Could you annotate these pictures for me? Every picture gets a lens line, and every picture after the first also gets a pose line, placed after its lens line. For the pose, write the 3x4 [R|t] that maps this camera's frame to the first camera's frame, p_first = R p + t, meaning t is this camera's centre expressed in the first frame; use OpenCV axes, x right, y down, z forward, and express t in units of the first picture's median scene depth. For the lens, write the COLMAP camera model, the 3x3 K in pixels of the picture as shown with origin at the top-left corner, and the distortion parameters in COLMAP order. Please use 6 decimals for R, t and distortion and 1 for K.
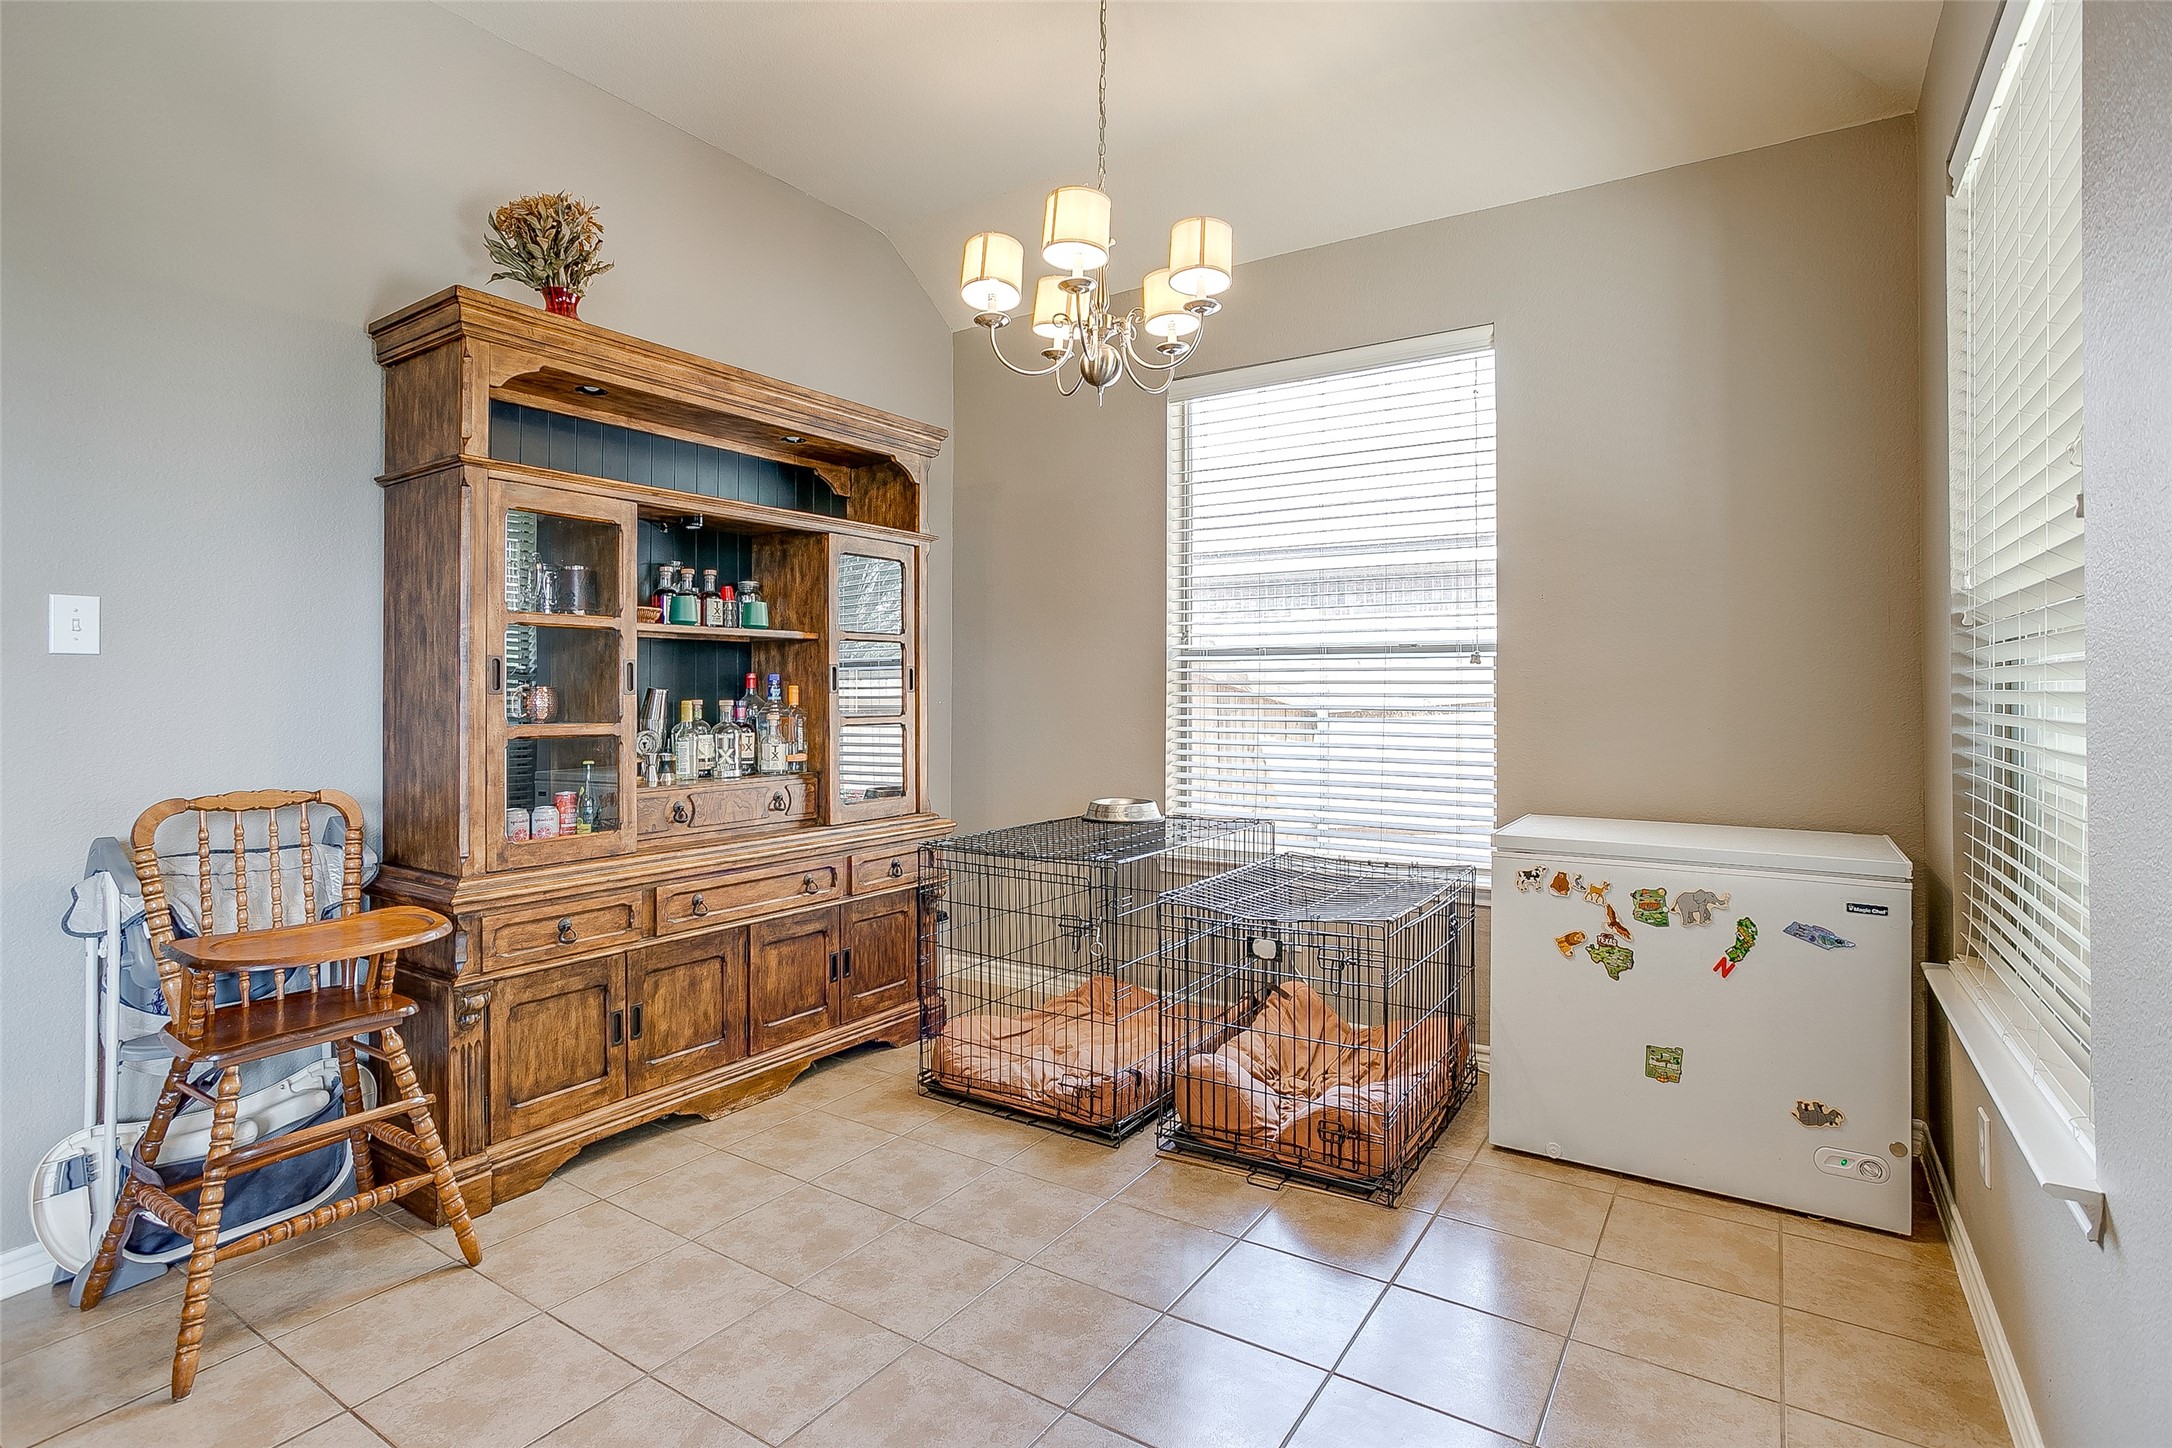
lens RADIAL K [[1076.7, 0, 1098.3], [0, 1076.7, 693.2], [0, 0, 1]] dist [-0.057048, 0.034137]
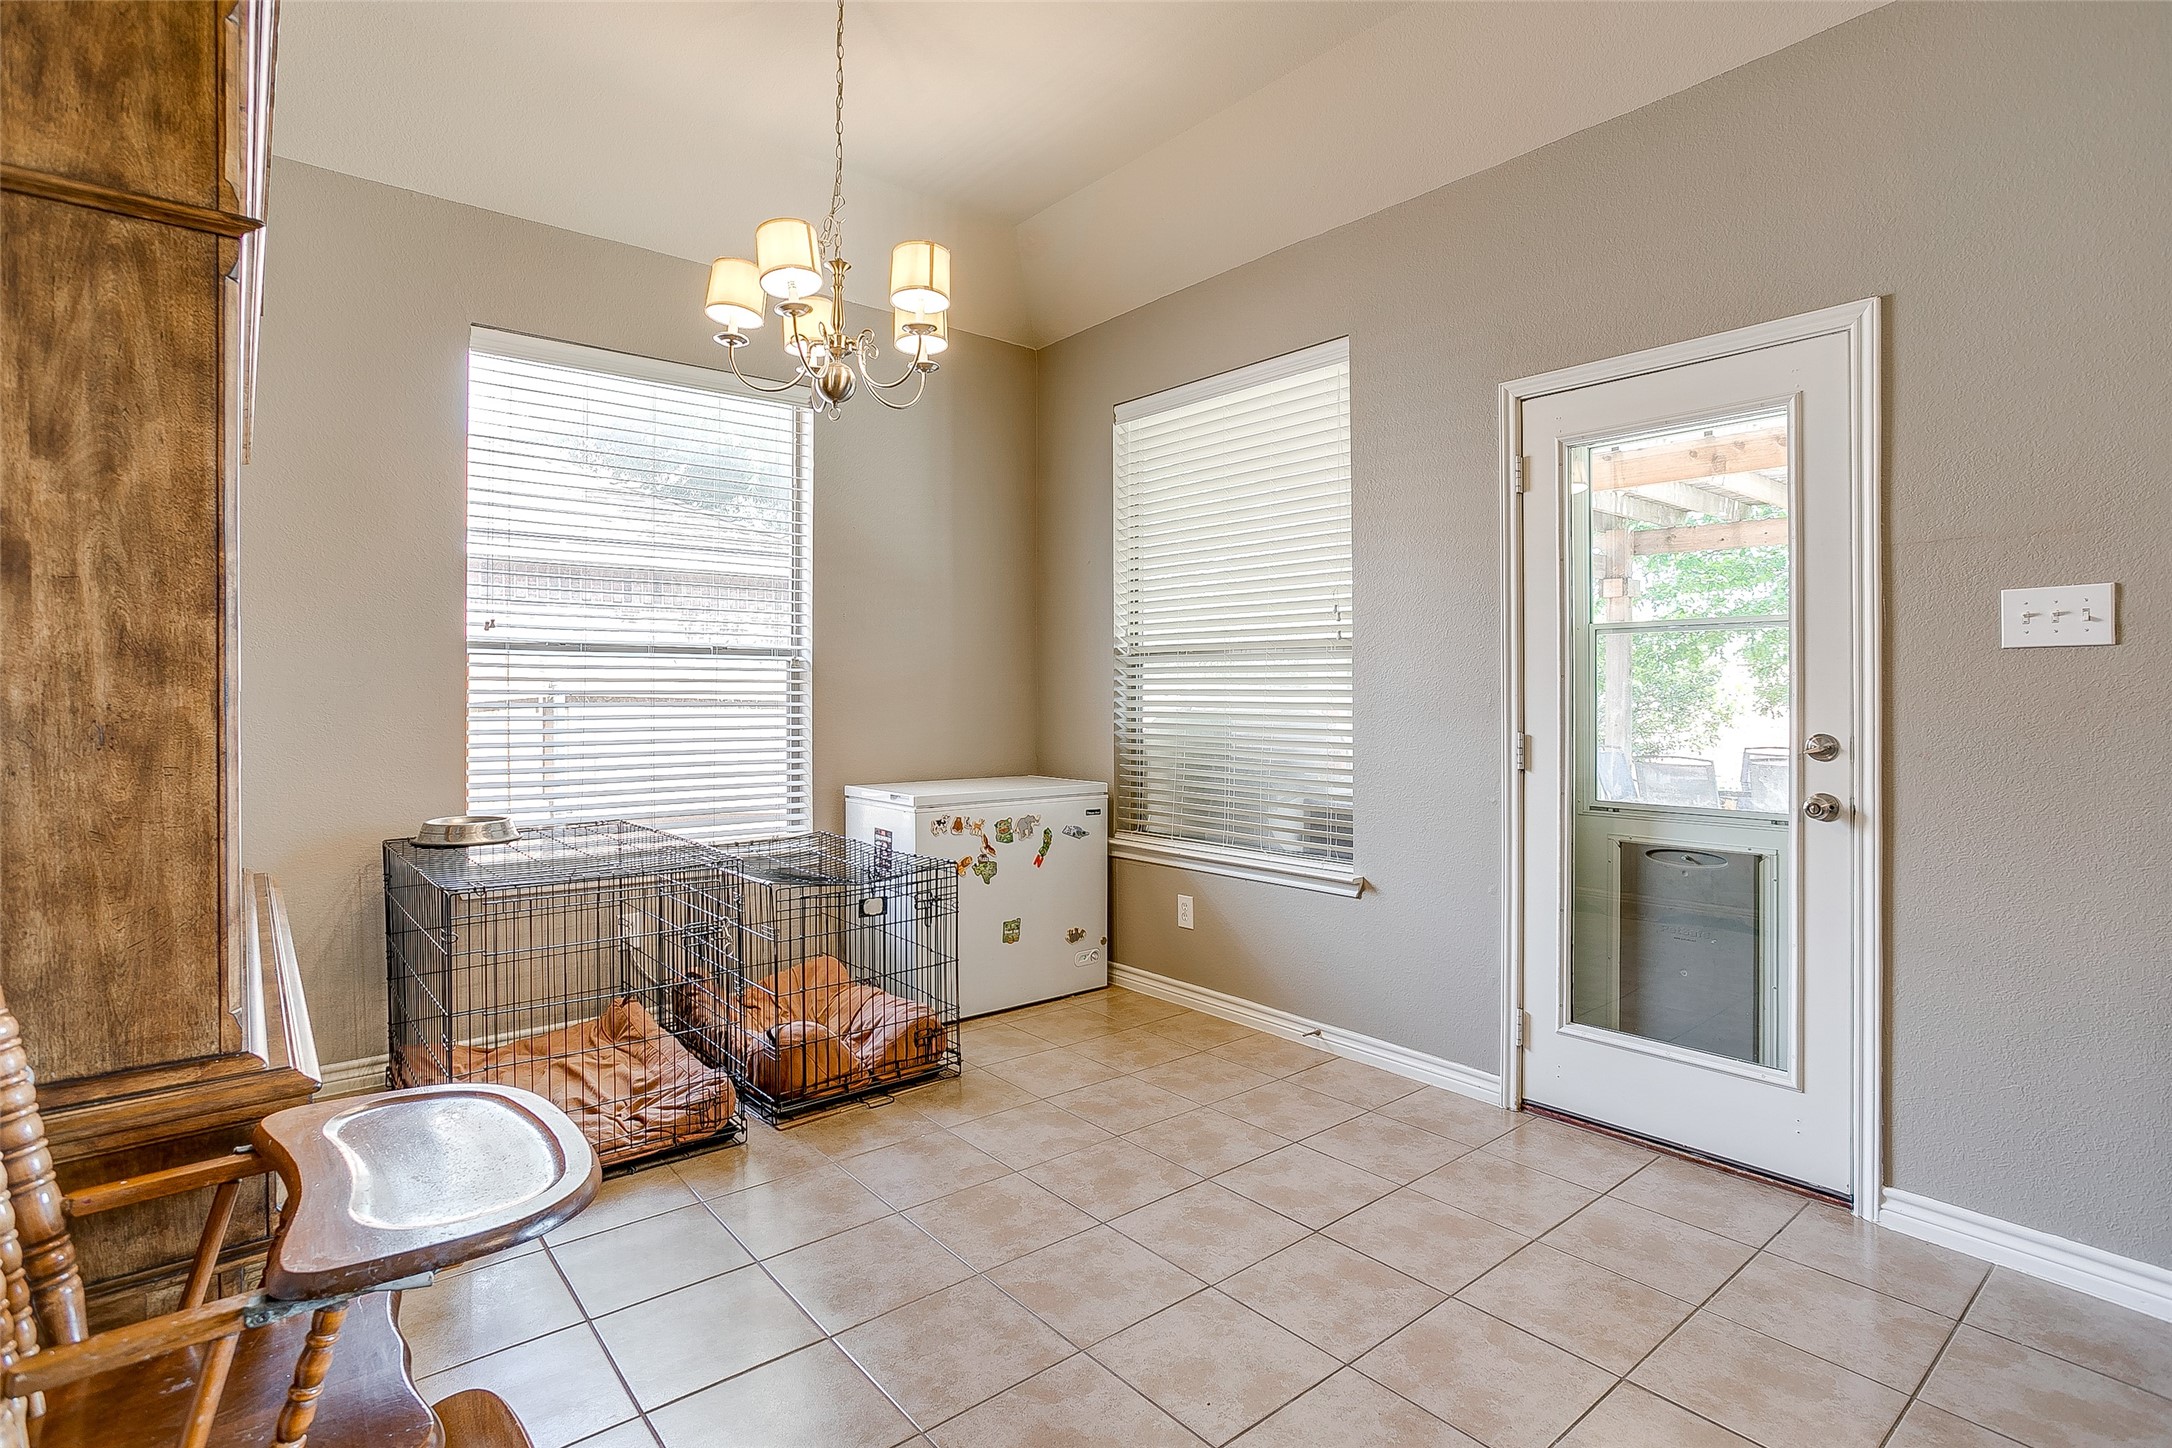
lens RADIAL K [[1076.1, 0, 1091.1], [0, 1076.1, 711.5], [0, 0, 1]] dist [-0.056826, 0.032967]
pose [[0.285682, -0.016312, 0.958186, -0.919520], [-0.000046, 0.999855, 0.017035, 0.002954], [-0.958325, -0.004910, 0.285639, 0.438799]]
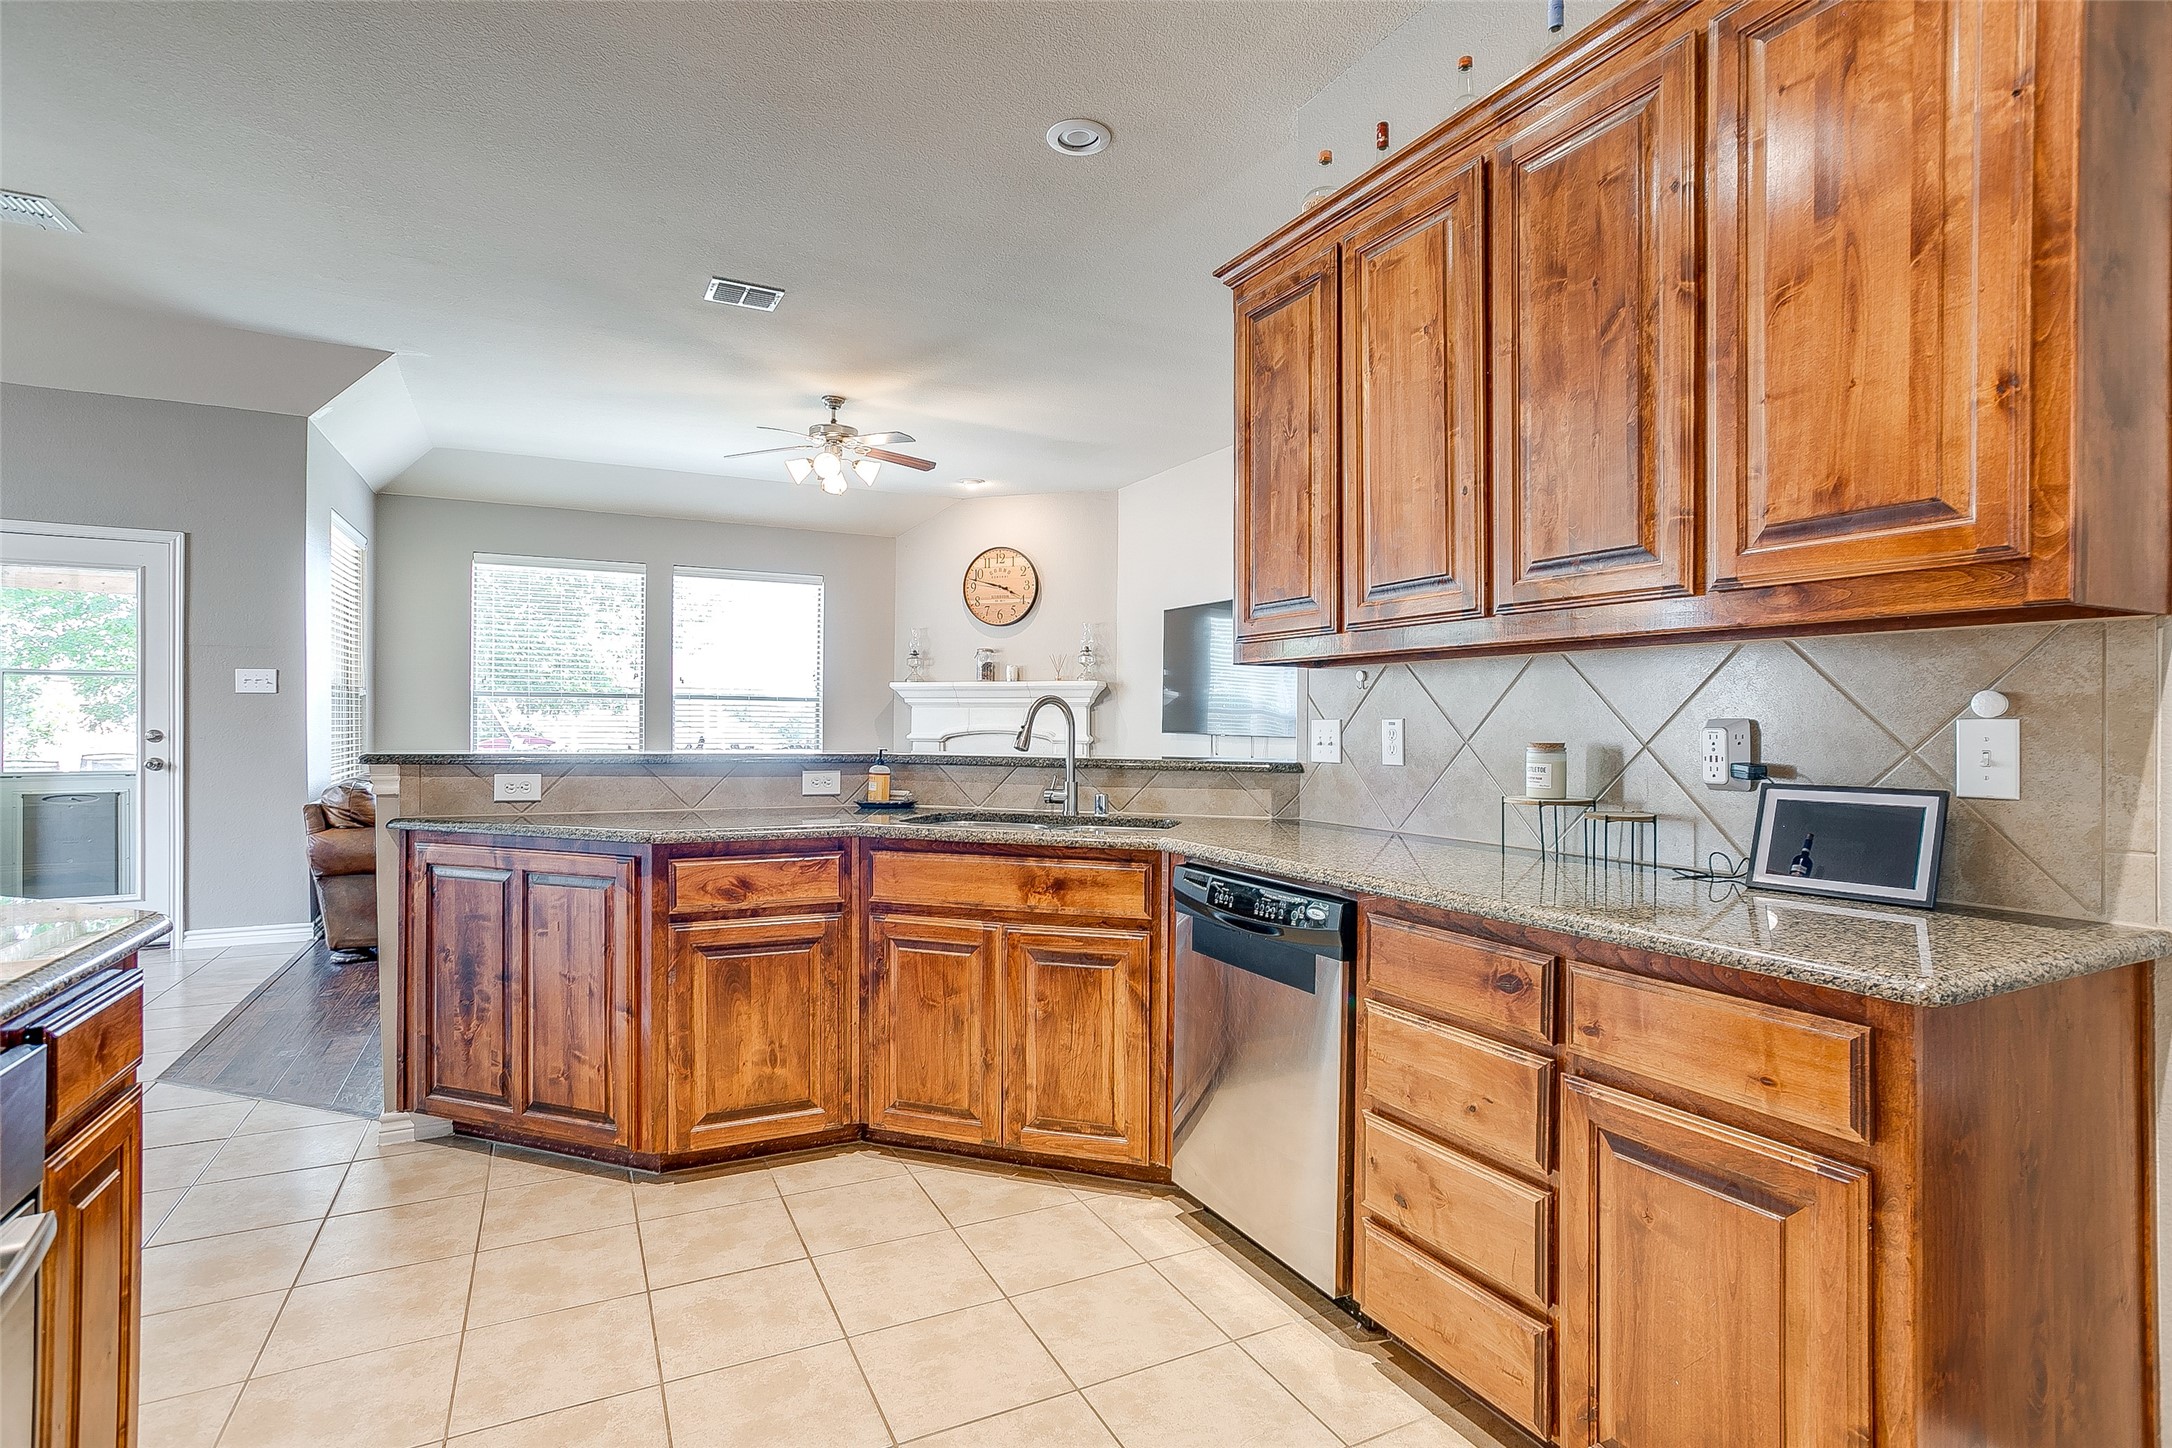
lens RADIAL K [[1076.1, 0, 1091.1], [0, 1076.1, 711.5], [0, 0, 1]] dist [-0.056826, 0.032967]
pose [[-0.864797, -0.003137, 0.502112, -2.477030], [-0.007710, 0.999946, -0.007031, 0.004209], [-0.502063, -0.009951, -0.864774, 0.947925]]
